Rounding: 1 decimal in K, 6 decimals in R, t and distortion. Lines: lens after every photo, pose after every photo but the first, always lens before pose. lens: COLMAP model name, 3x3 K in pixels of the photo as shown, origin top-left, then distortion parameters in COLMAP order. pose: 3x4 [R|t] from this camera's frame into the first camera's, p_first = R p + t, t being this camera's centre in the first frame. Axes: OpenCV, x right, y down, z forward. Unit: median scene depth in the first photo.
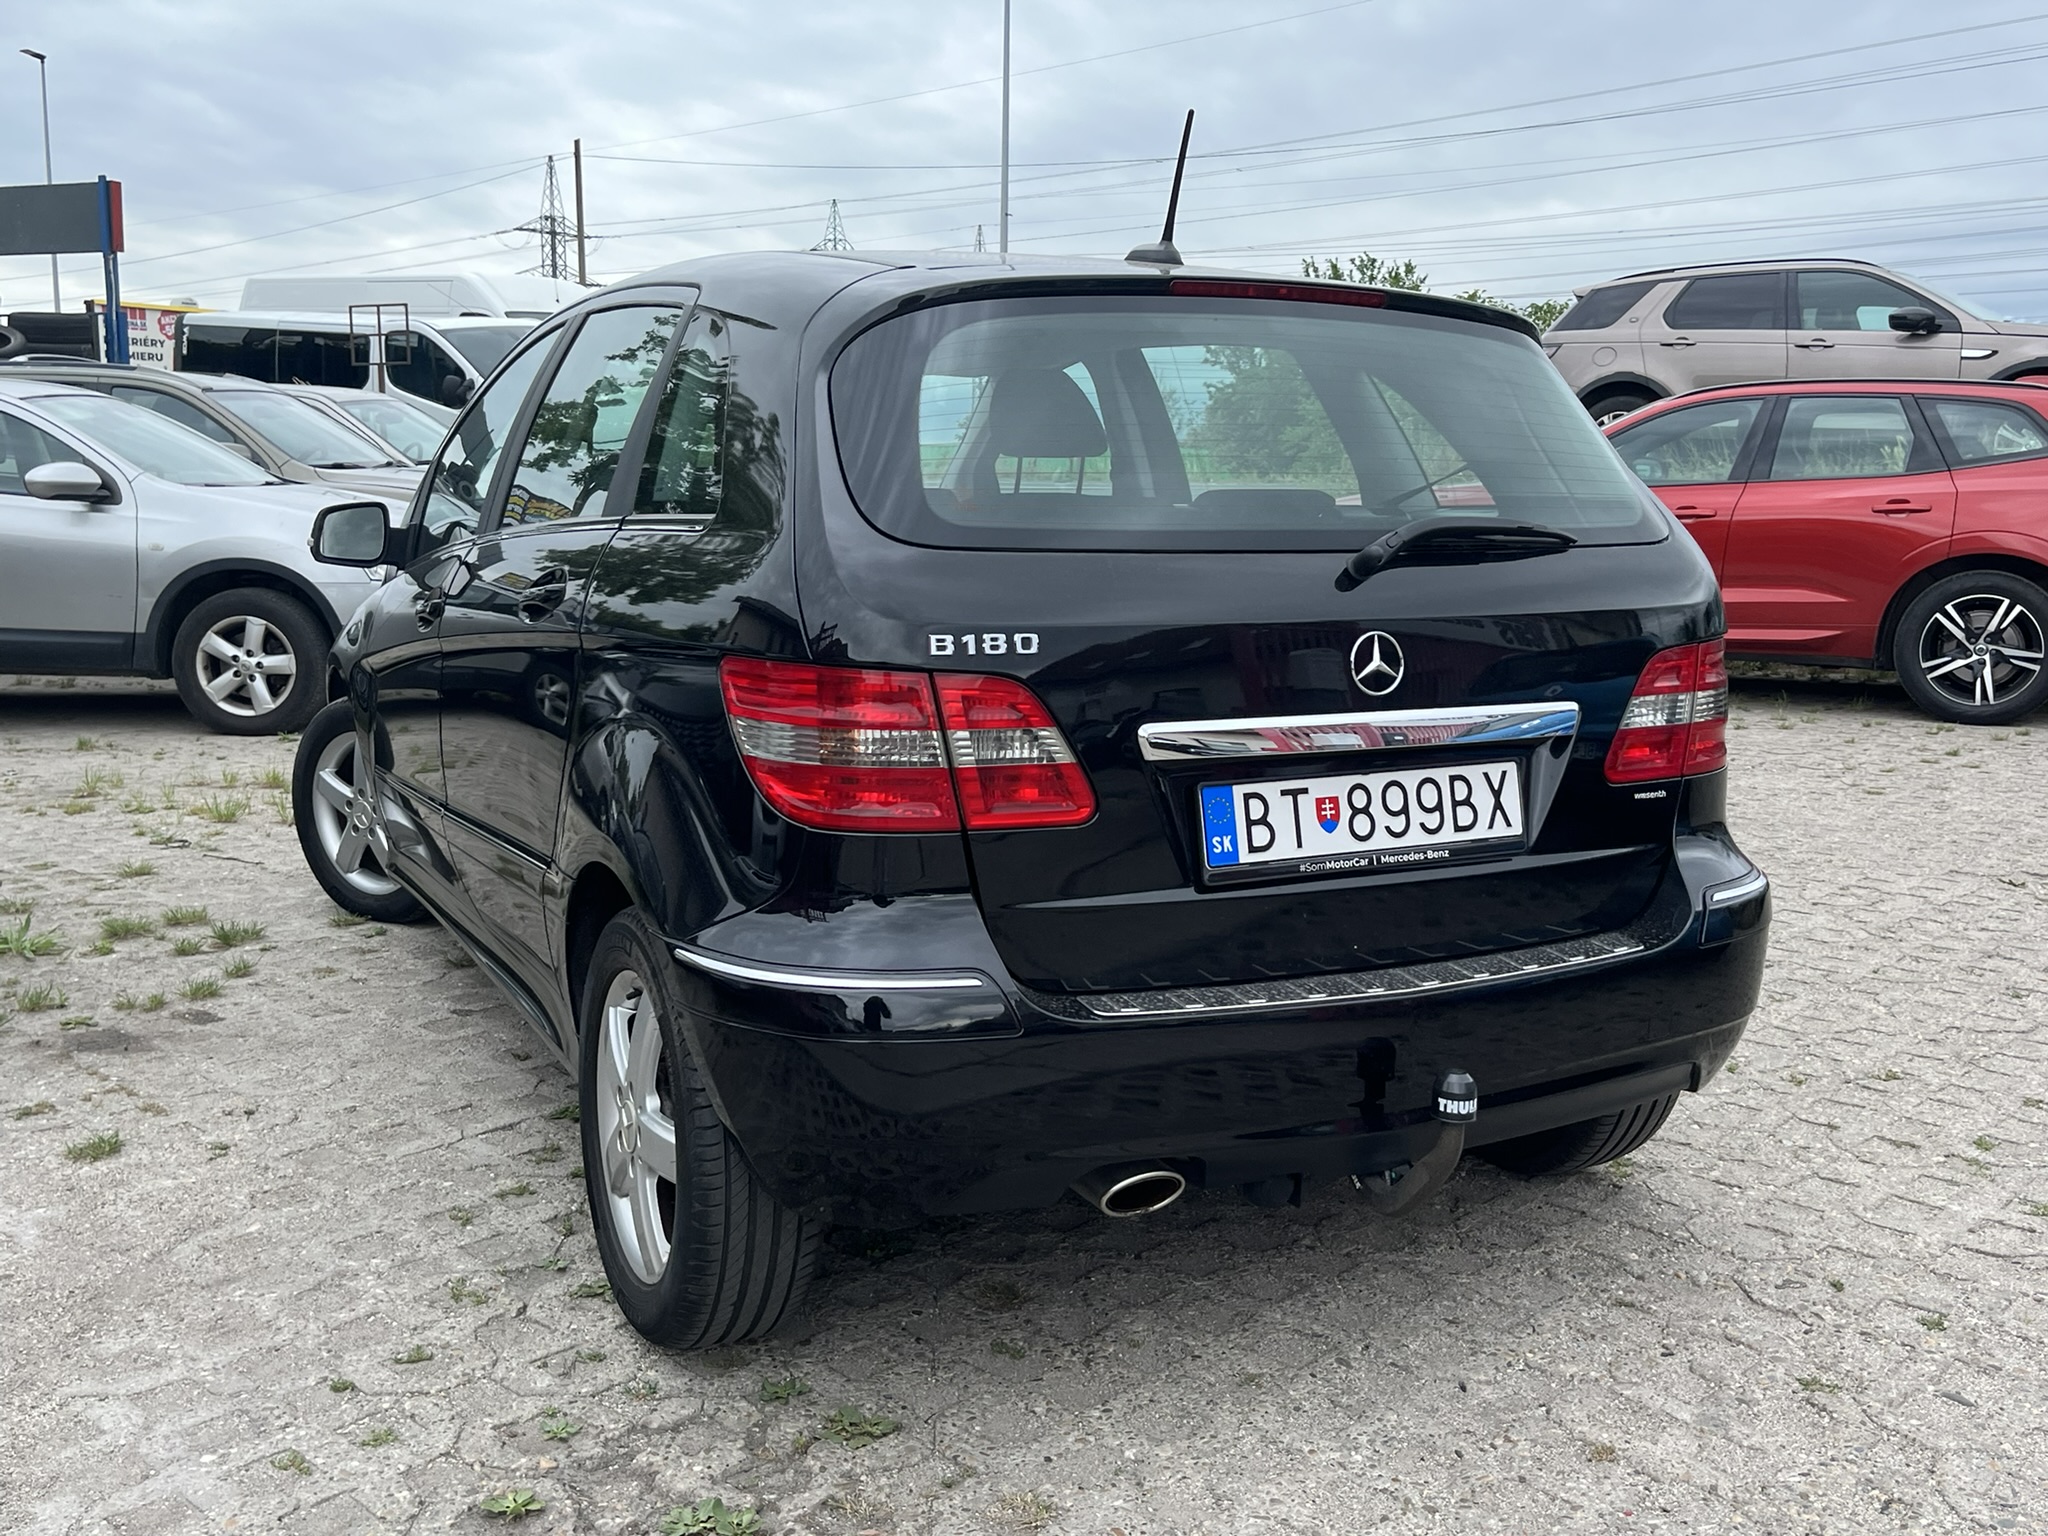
lens RADIAL K [[1920.0, 0, 1024.0], [0, 1920.0, 768.0], [0, 0, 1]] dist [0.012323, 0.022349]
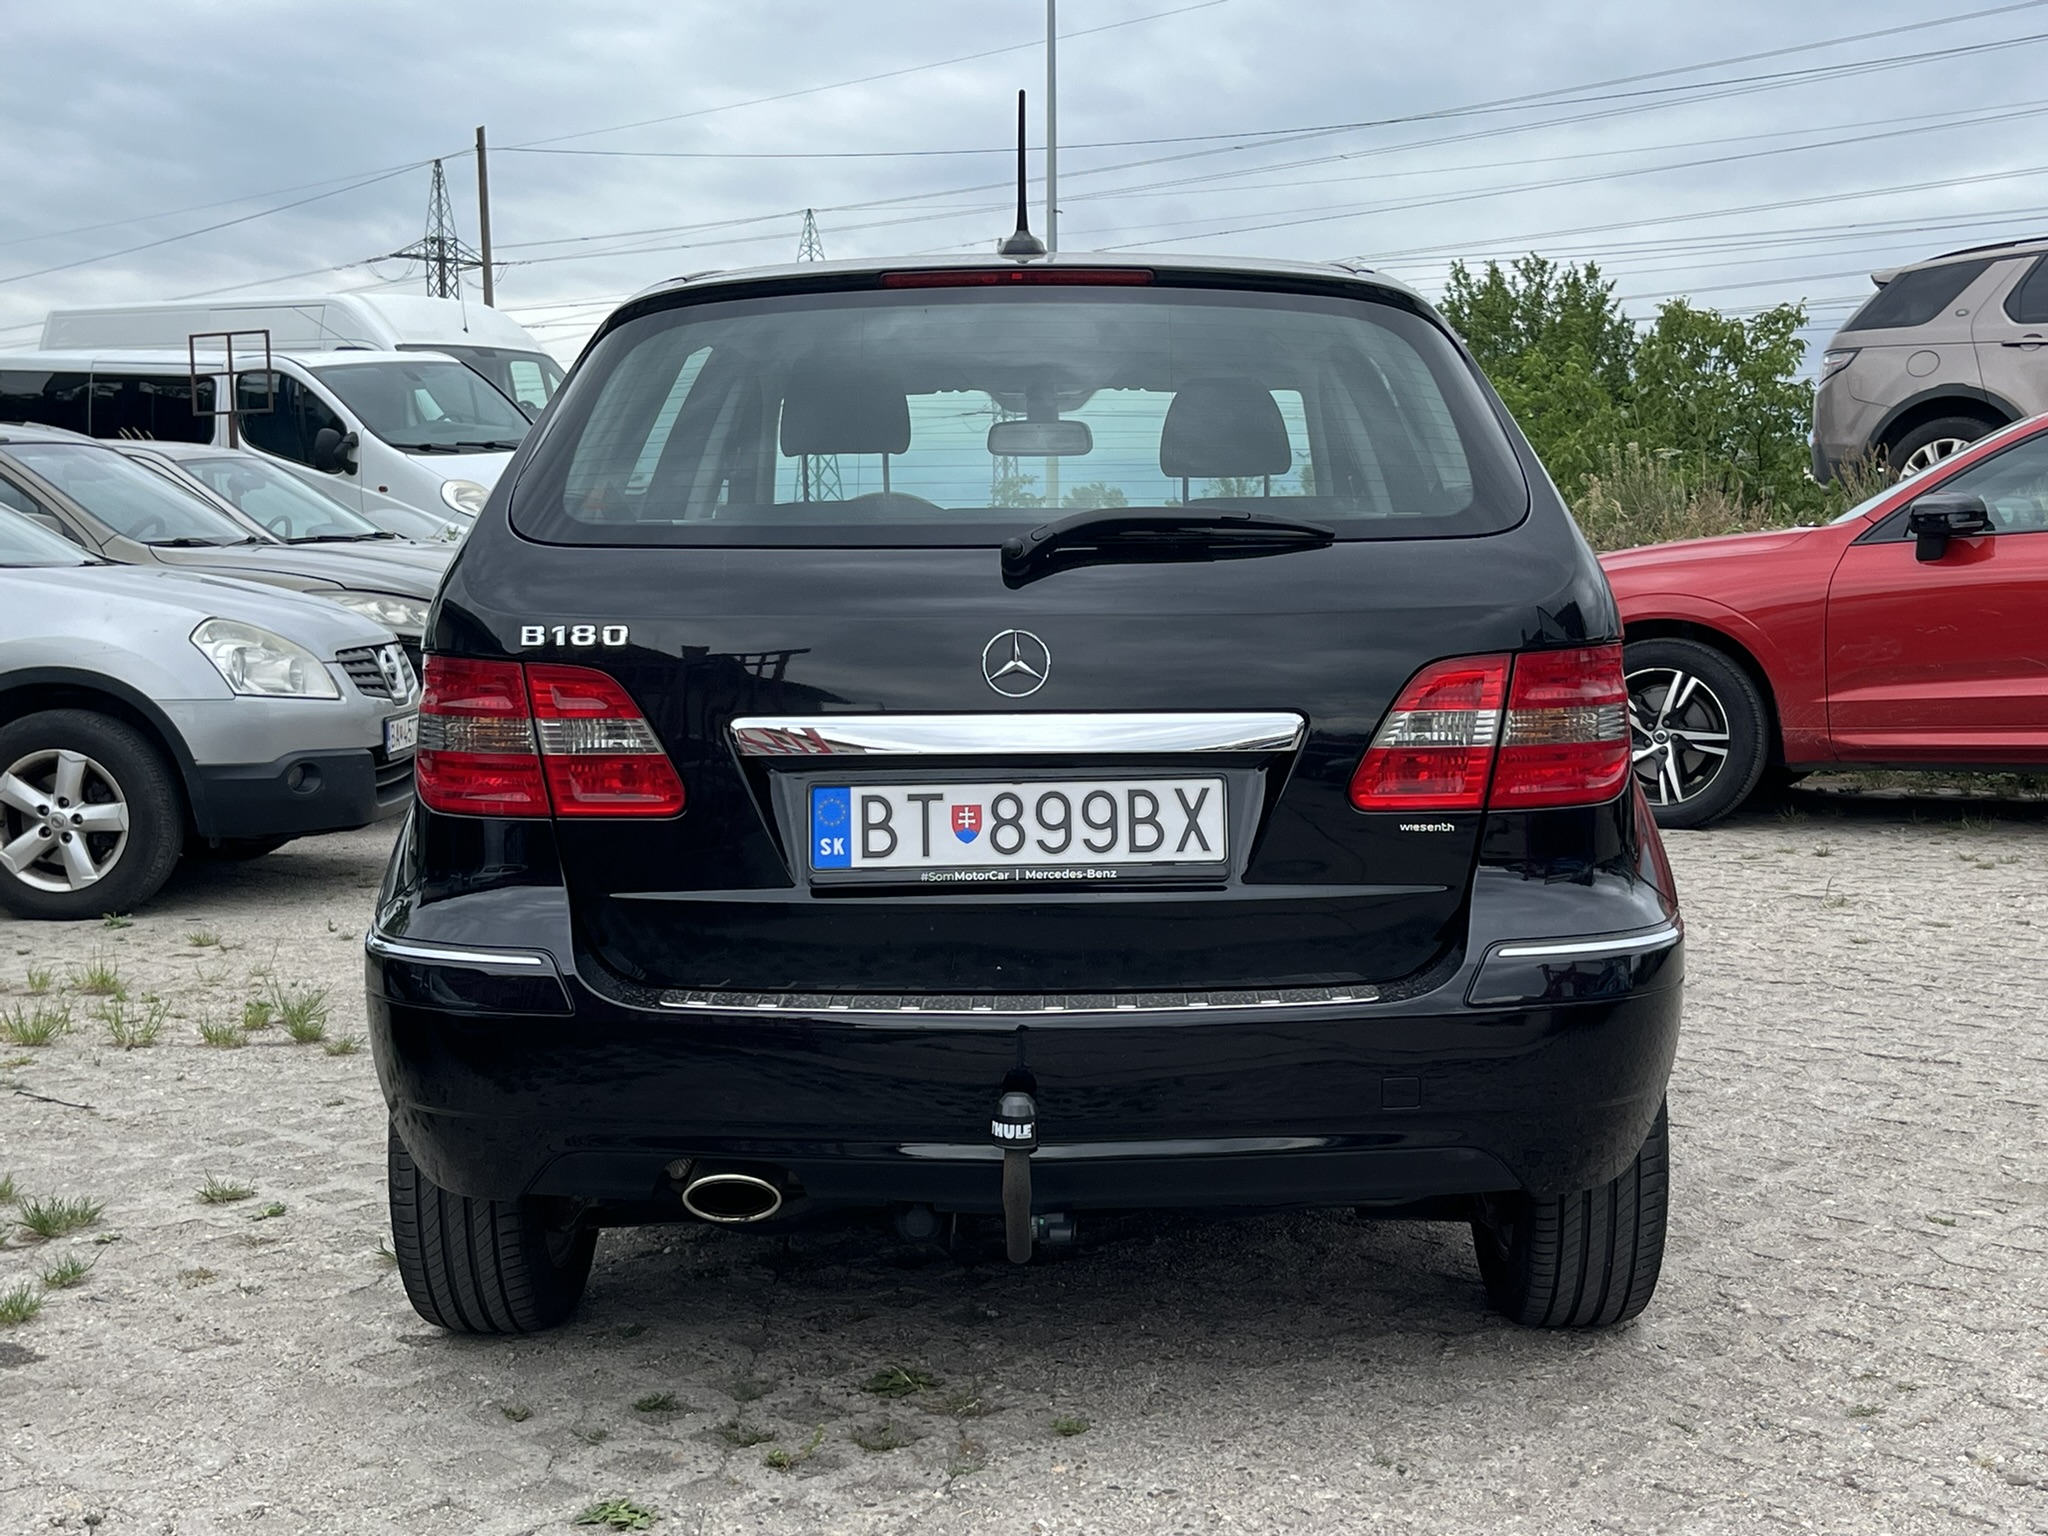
lens RADIAL K [[2525.5, 0, 1010.0], [0, 2525.5, 807.4], [0, 0, 1]] dist [0.022670, -0.003013]
pose [[0.999708, -0.018206, -0.015880, -0.069018], [0.017265, 0.998197, -0.057489, 0.002143], [0.016898, 0.057198, 0.998220, 0.136702]]
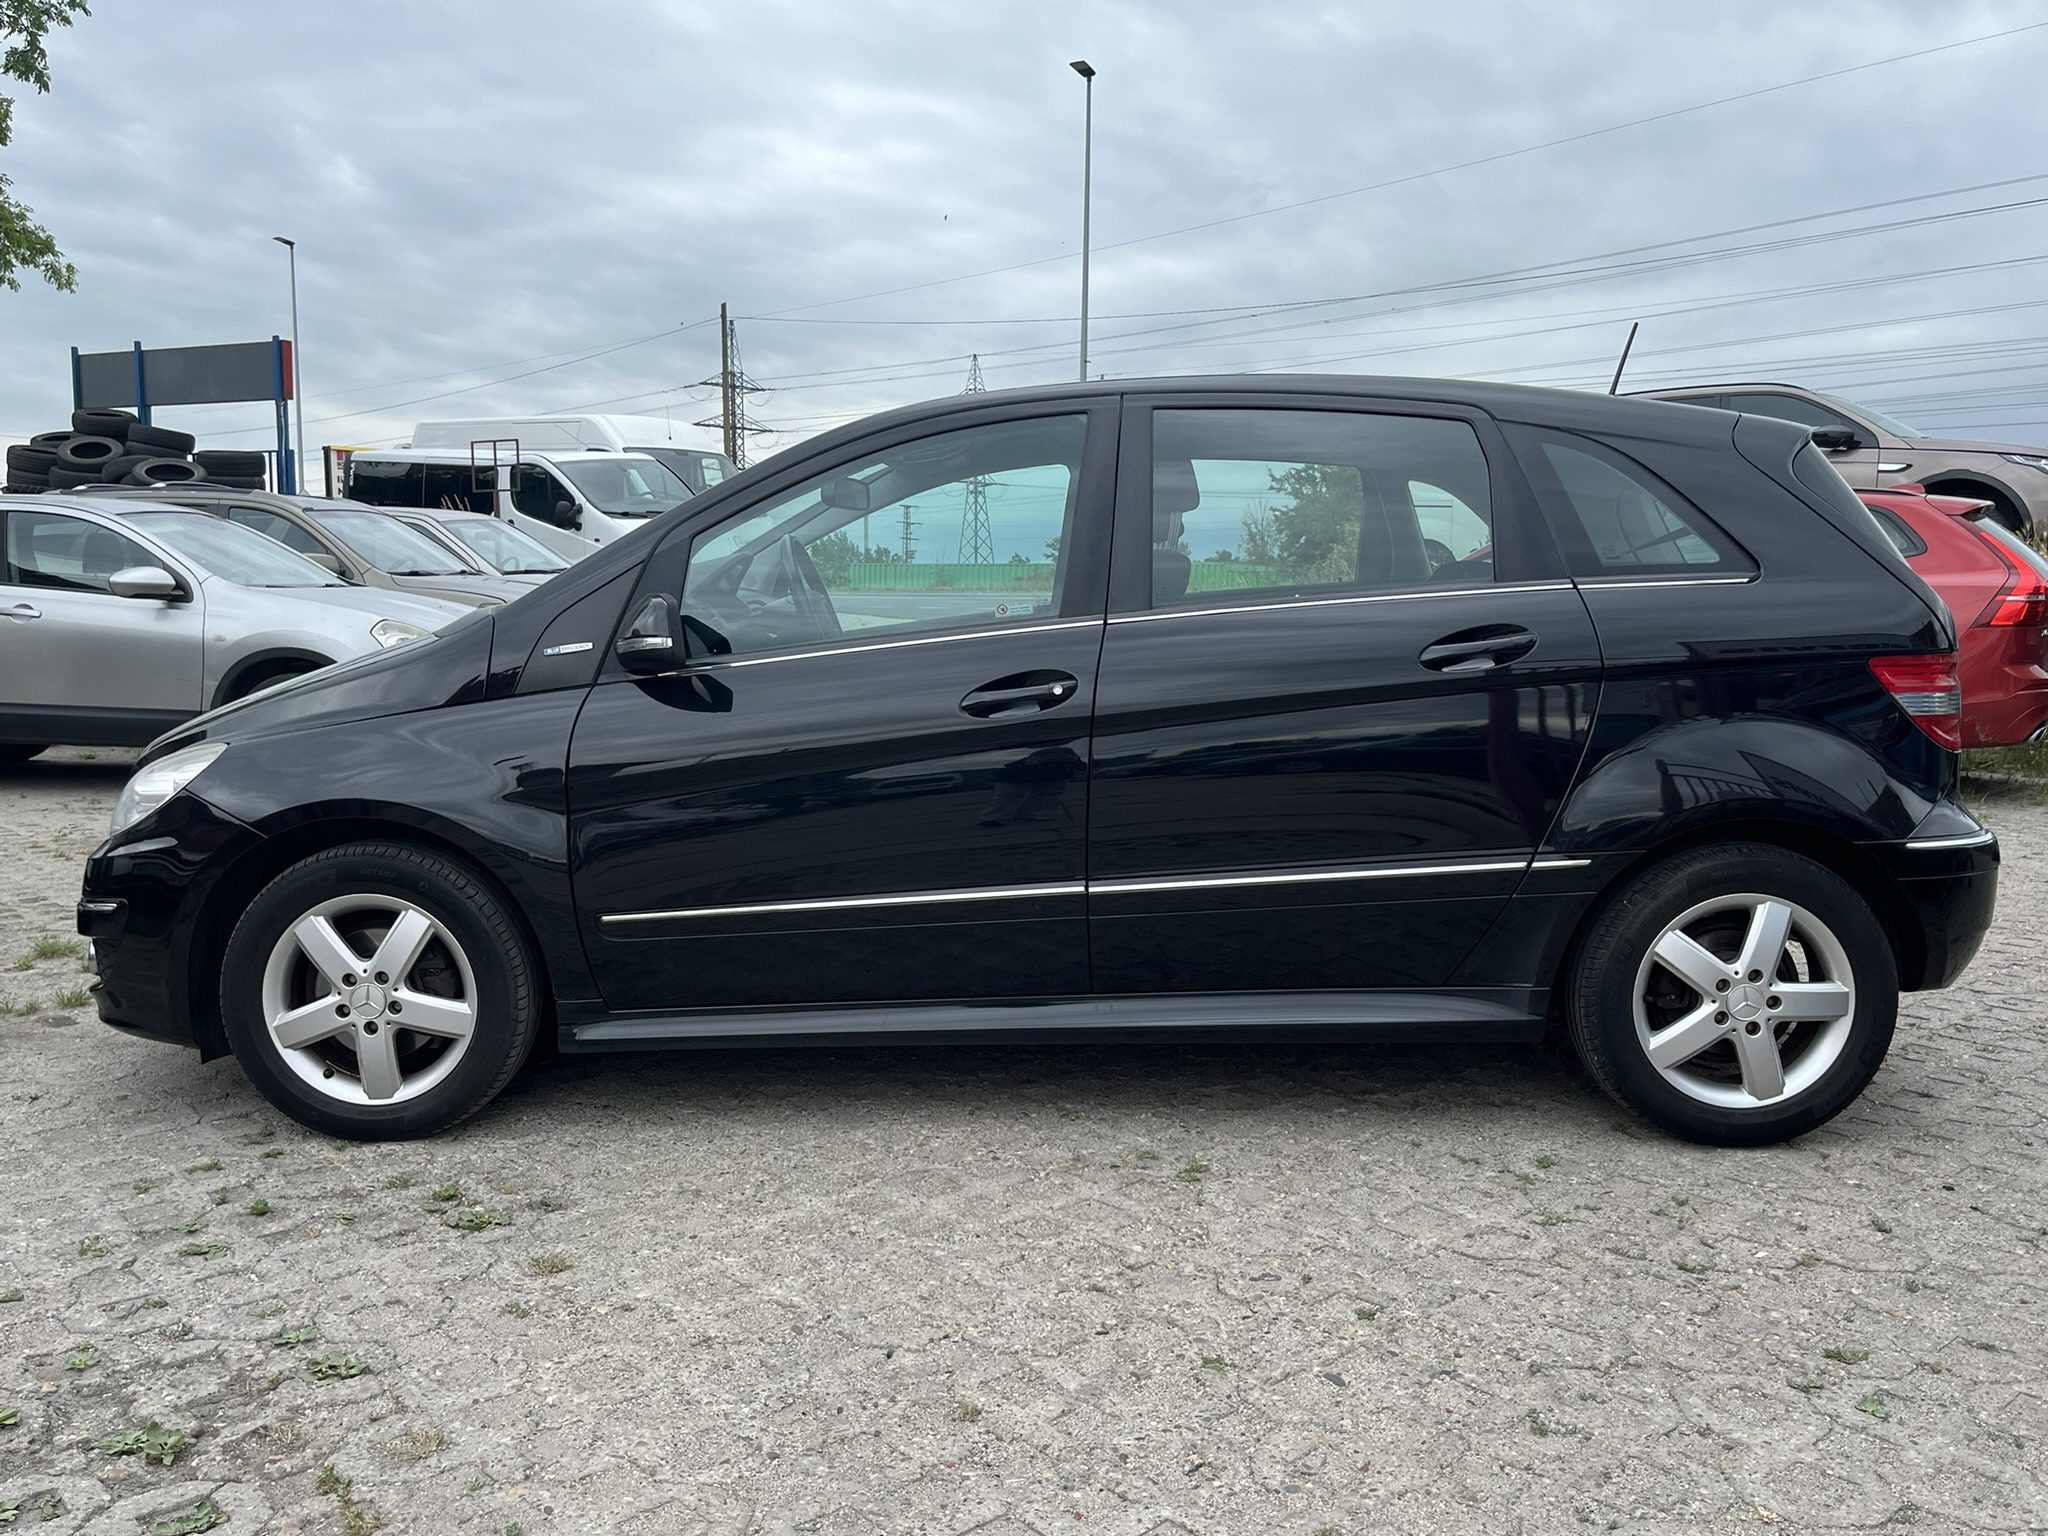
lens RADIAL K [[1699.6, 0, 1023.7], [0, 1699.6, 799.7], [0, 0, 1]] dist [0.019532, 0.004882]
pose [[0.995994, 0.008454, -0.089025, 0.211743], [-0.011355, 0.999419, -0.032133, 0.018997], [0.088702, 0.033015, 0.995511, 0.013504]]
